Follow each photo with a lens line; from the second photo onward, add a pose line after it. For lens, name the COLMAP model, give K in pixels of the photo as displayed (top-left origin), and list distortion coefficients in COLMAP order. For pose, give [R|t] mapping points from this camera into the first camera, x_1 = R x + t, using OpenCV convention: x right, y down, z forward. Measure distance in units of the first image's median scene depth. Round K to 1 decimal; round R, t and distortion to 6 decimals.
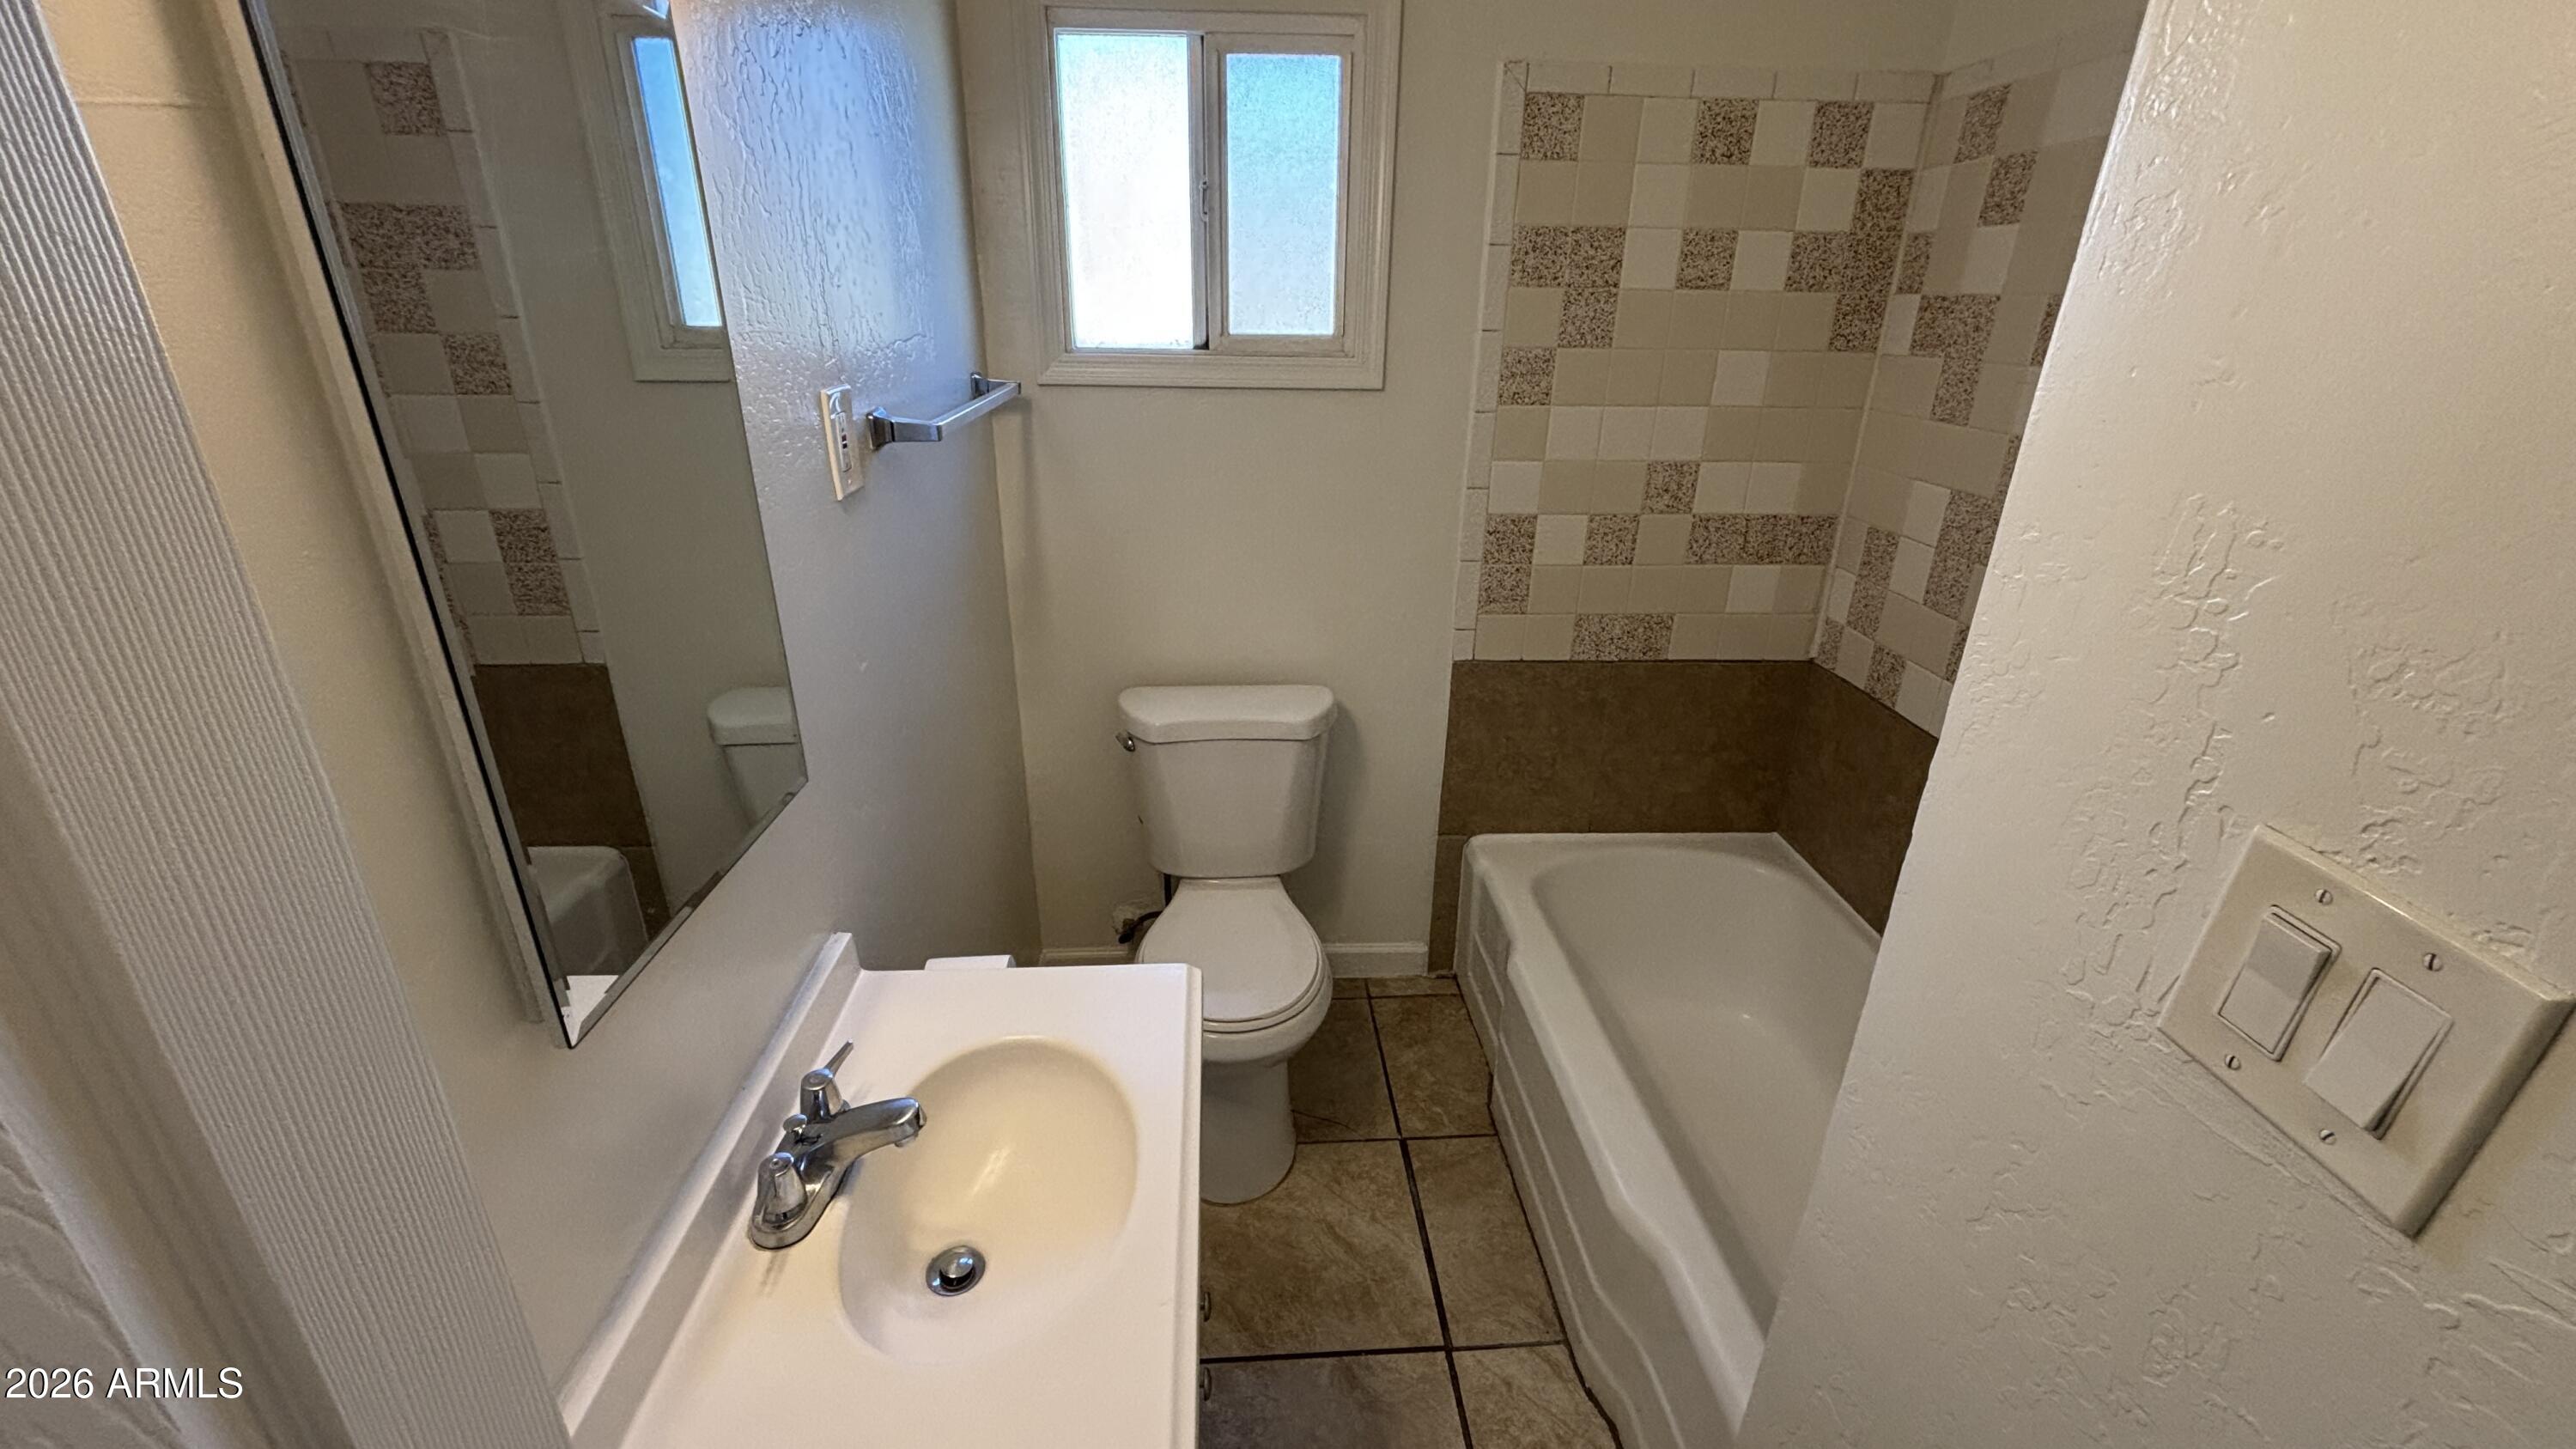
lens RADIAL K [[1034.5, 0, 1276.9], [0, 1034.5, 715.9], [0, 0, 1]] dist [-0.000222, 0.001392]
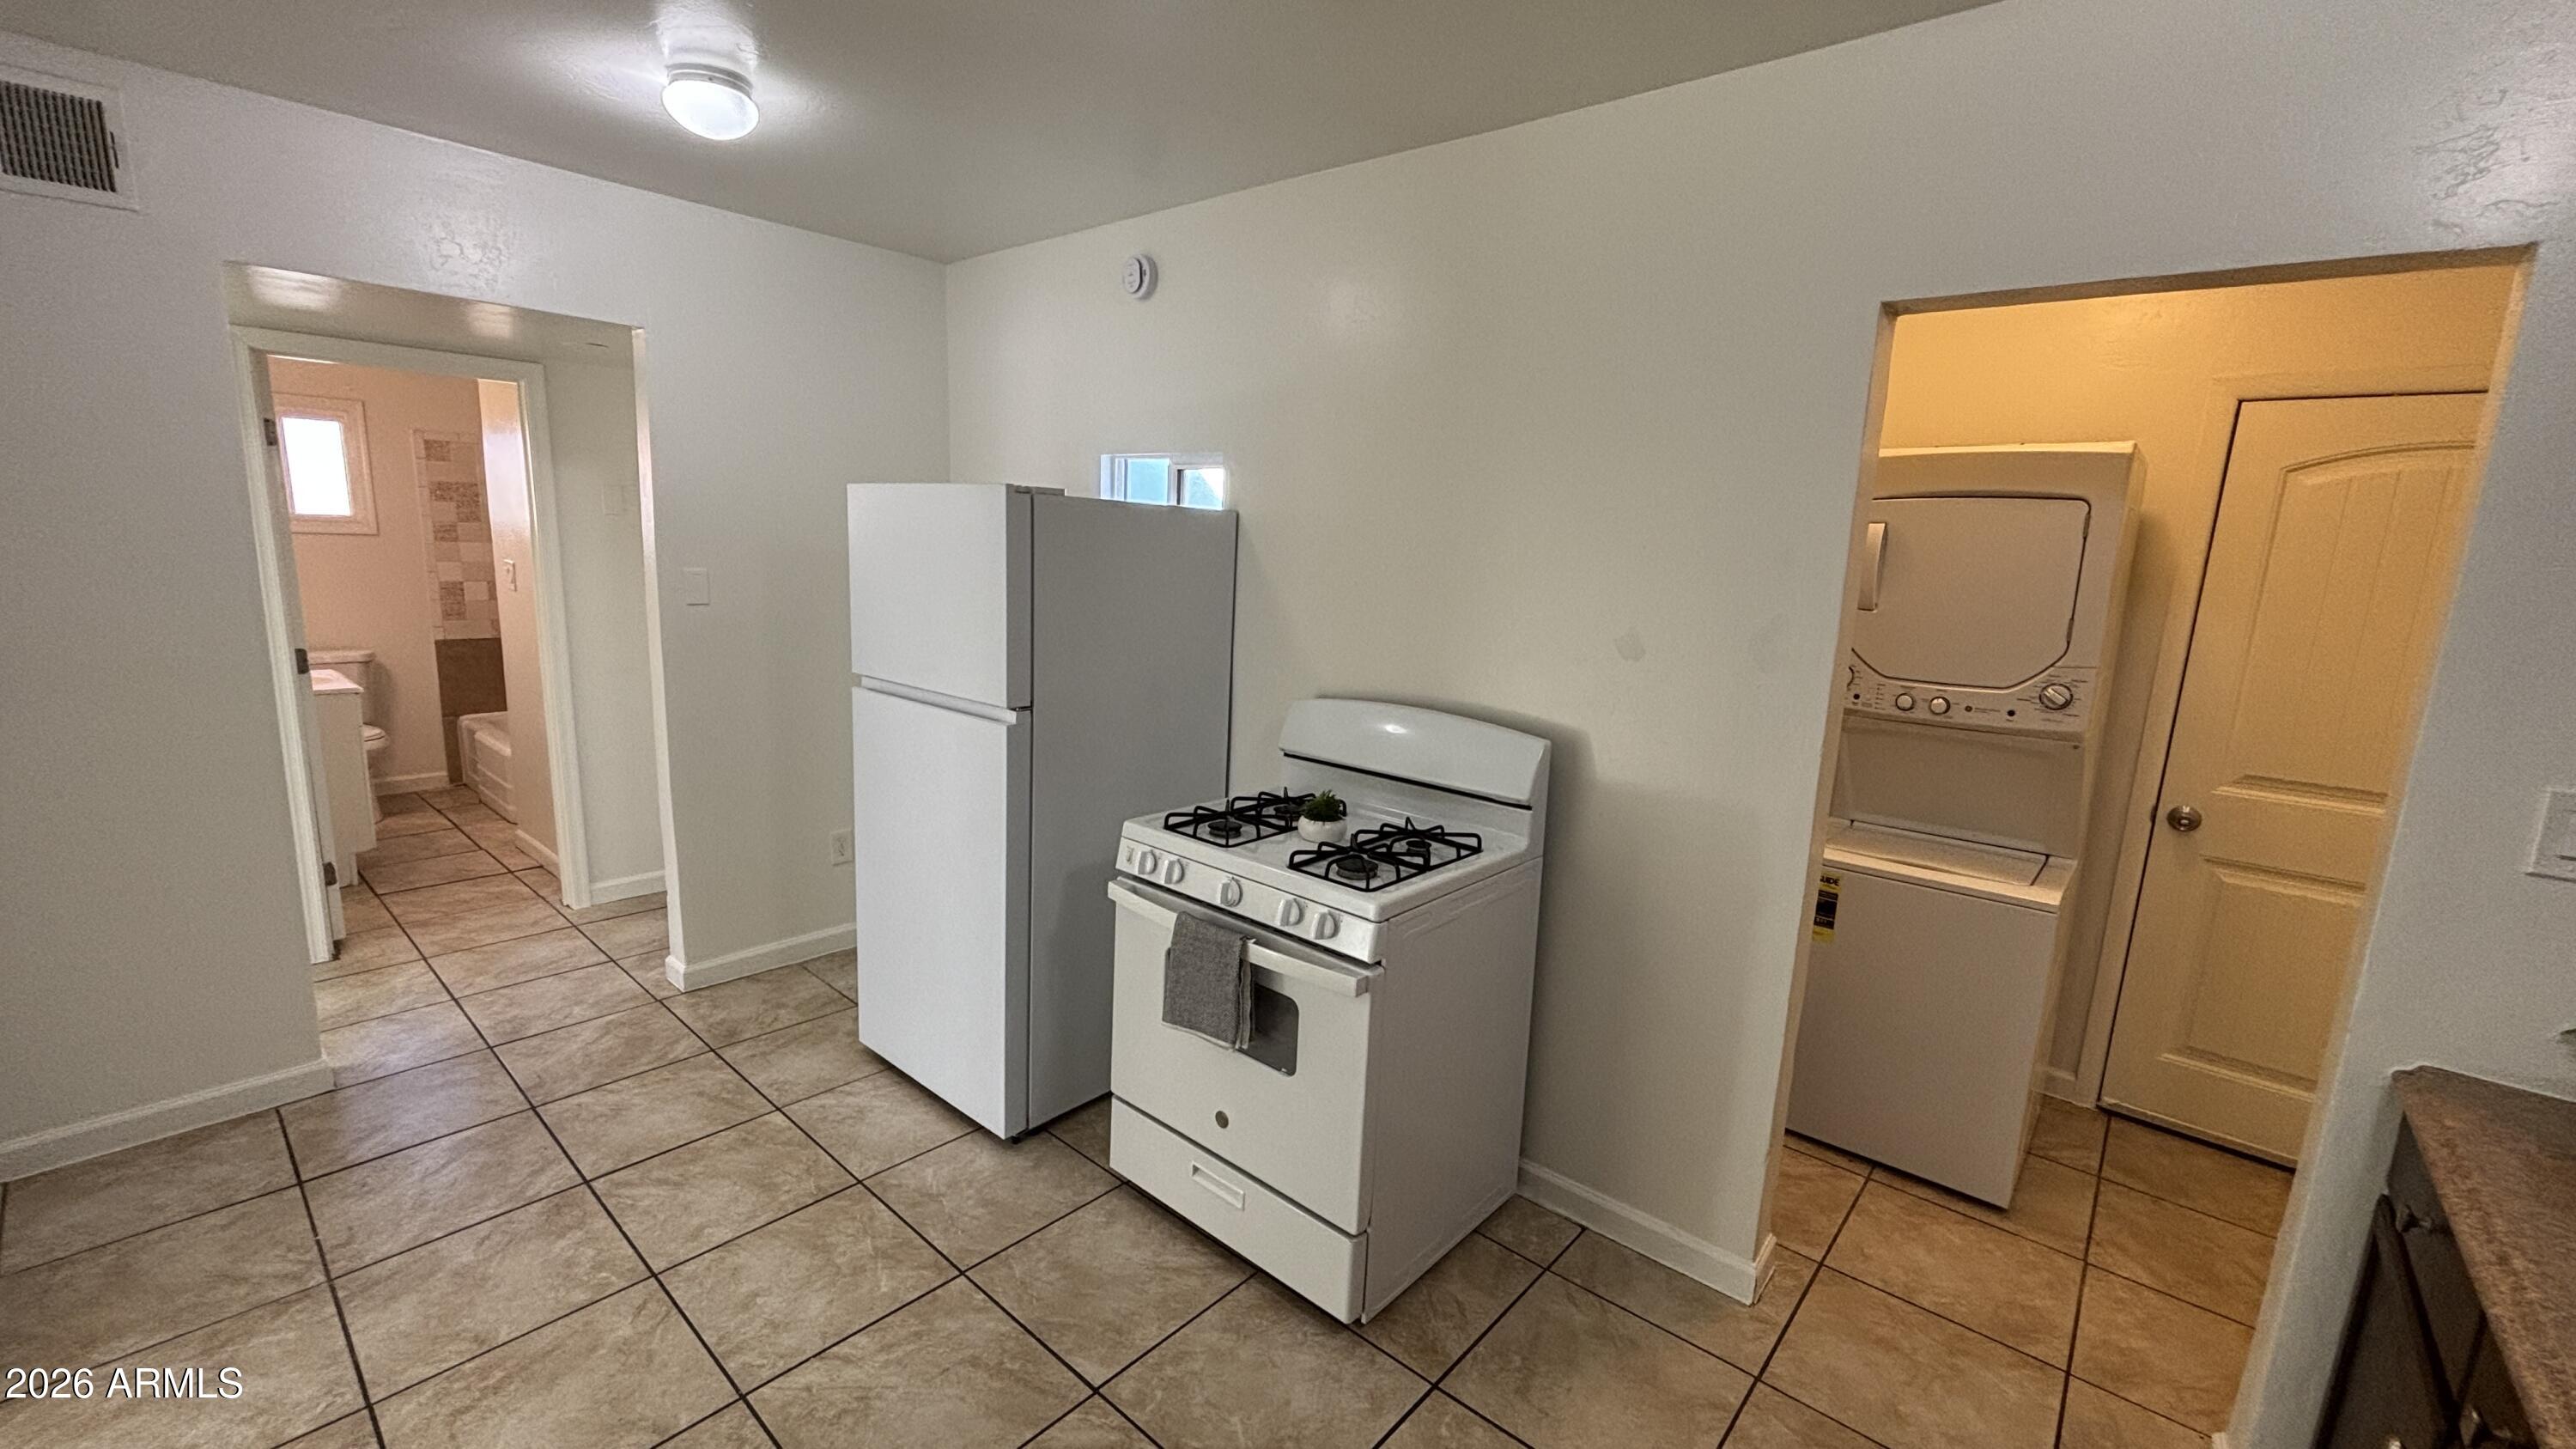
lens RADIAL K [[1034.5, 0, 1293.6], [0, 1034.5, 724.5], [0, 0, 1]] dist [-0.000222, 0.001392]
pose [[0.703957, -0.109328, 0.701778, -0.151887], [0.243453, 0.965365, -0.093817, 0.912590], [-0.667215, 0.236893, 0.706191, -2.183060]]
